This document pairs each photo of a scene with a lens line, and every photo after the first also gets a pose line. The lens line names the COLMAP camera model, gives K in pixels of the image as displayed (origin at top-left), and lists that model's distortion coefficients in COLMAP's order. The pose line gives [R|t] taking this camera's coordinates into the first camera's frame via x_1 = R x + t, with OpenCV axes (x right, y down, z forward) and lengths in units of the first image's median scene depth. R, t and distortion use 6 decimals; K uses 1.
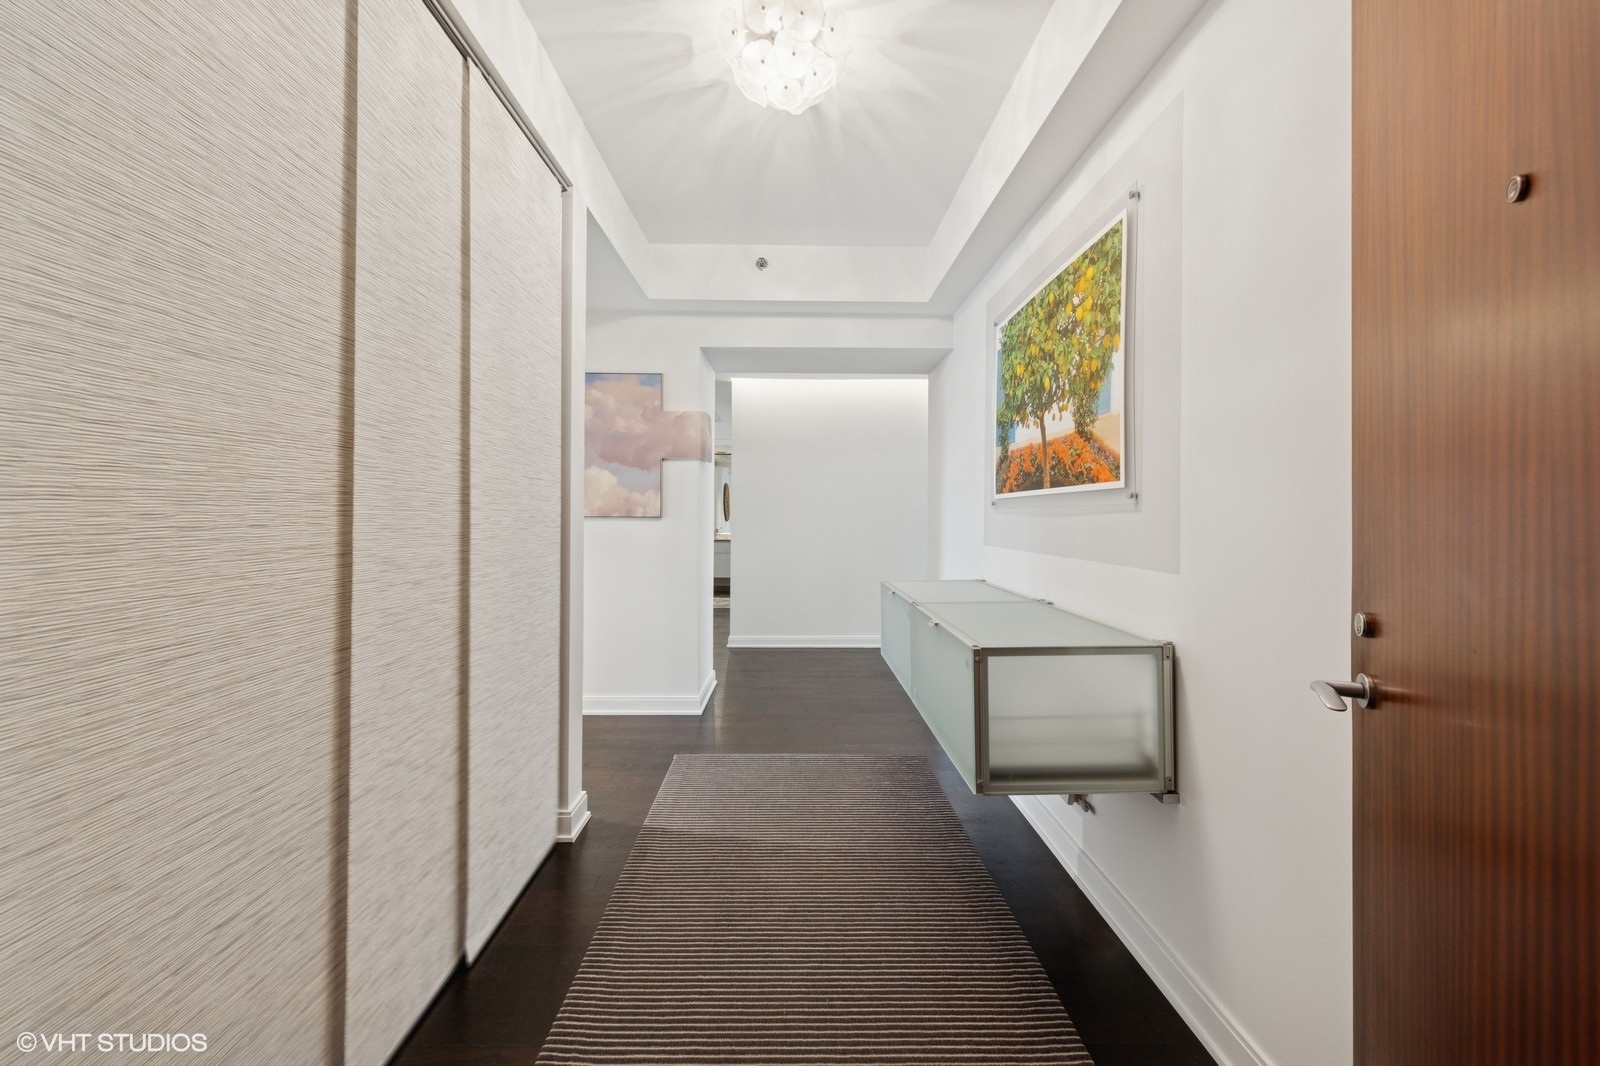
lens RADIAL K [[604.0, 0, 794.1], [0, 604.0, 519.7], [0, 0, 1]] dist [0.000002, 0.000000]
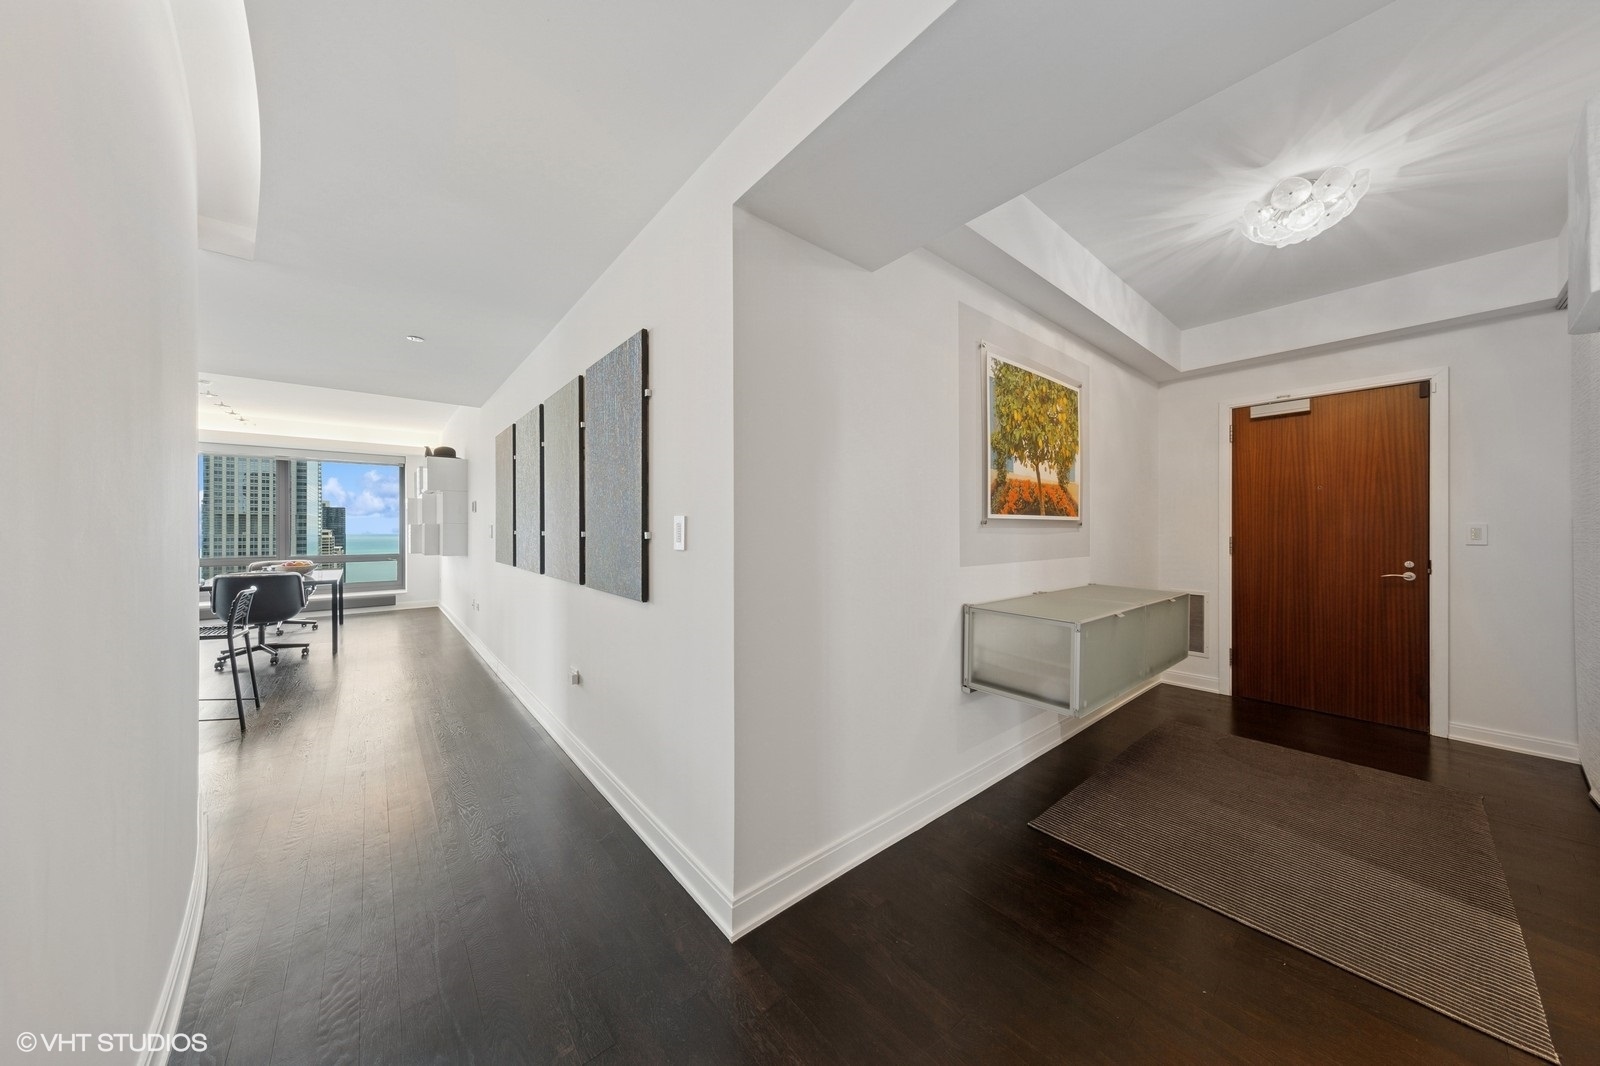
lens RADIAL K [[503.8, 0, 800.5], [0, 503.8, 531.1], [0, 0, 1]] dist [0.008290, -0.000565]
pose [[-0.636110, -0.000547, 0.771598, -0.154248], [0.005418, 0.999972, 0.005175, -0.022245], [-0.771579, 0.007472, -0.636089, 2.187547]]
